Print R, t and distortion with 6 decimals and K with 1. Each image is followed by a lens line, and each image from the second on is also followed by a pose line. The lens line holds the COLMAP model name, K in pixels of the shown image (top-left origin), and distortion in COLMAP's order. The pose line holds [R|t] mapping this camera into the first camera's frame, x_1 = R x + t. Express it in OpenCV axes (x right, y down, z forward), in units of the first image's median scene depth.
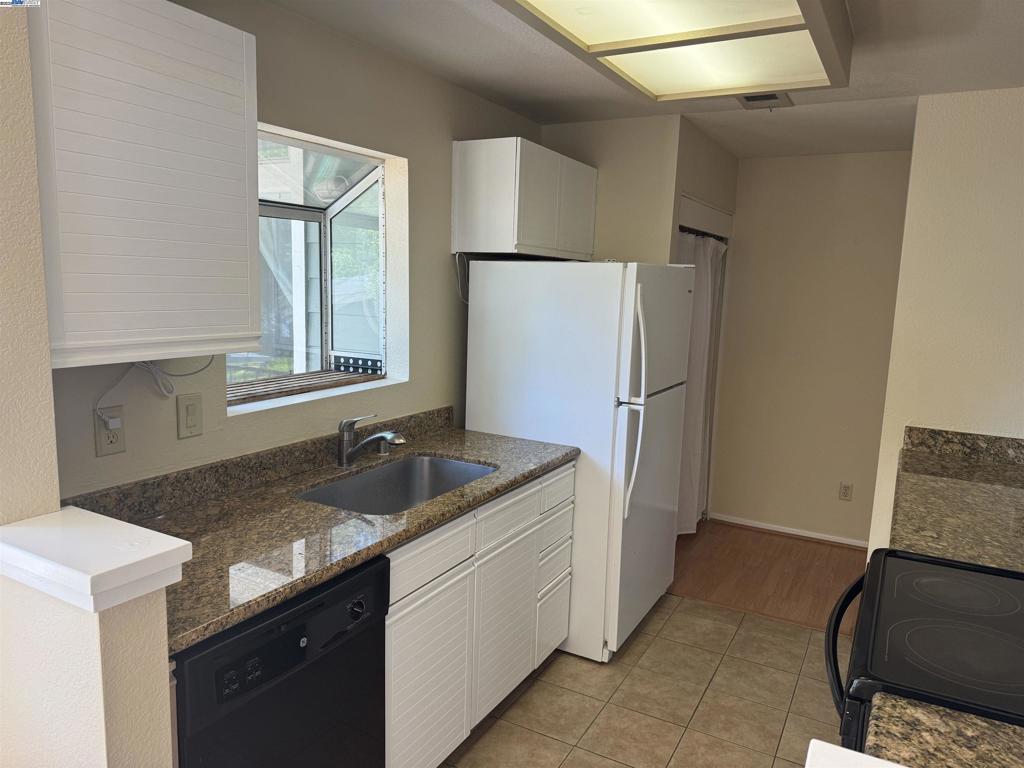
lens RADIAL K [[718.5, 0, 512.0], [0, 718.5, 384.0], [0, 0, 1]] dist [0.111247, -0.185320]
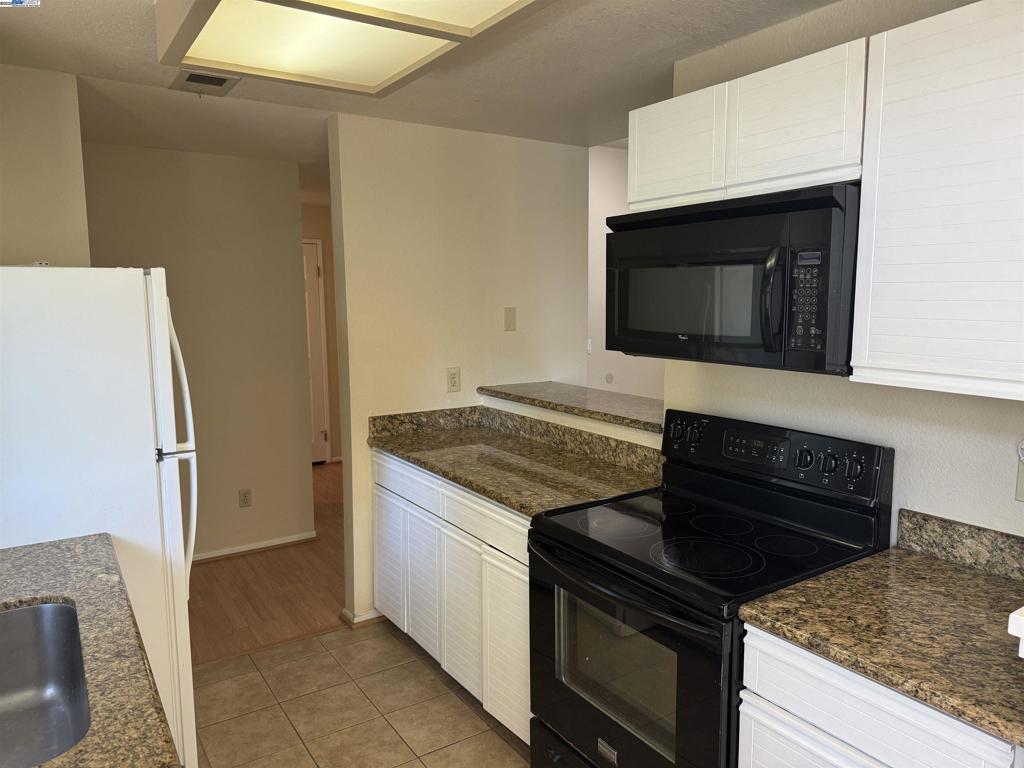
lens RADIAL K [[714.9, 0, 517.8], [0, 714.9, 386.0], [0, 0, 1]] dist [0.034644, -0.034502]
pose [[0.454297, -0.148102, 0.878453, -0.328716], [0.146661, 0.985063, 0.090229, -0.057803], [-0.878695, 0.087844, 0.469232, 0.319072]]
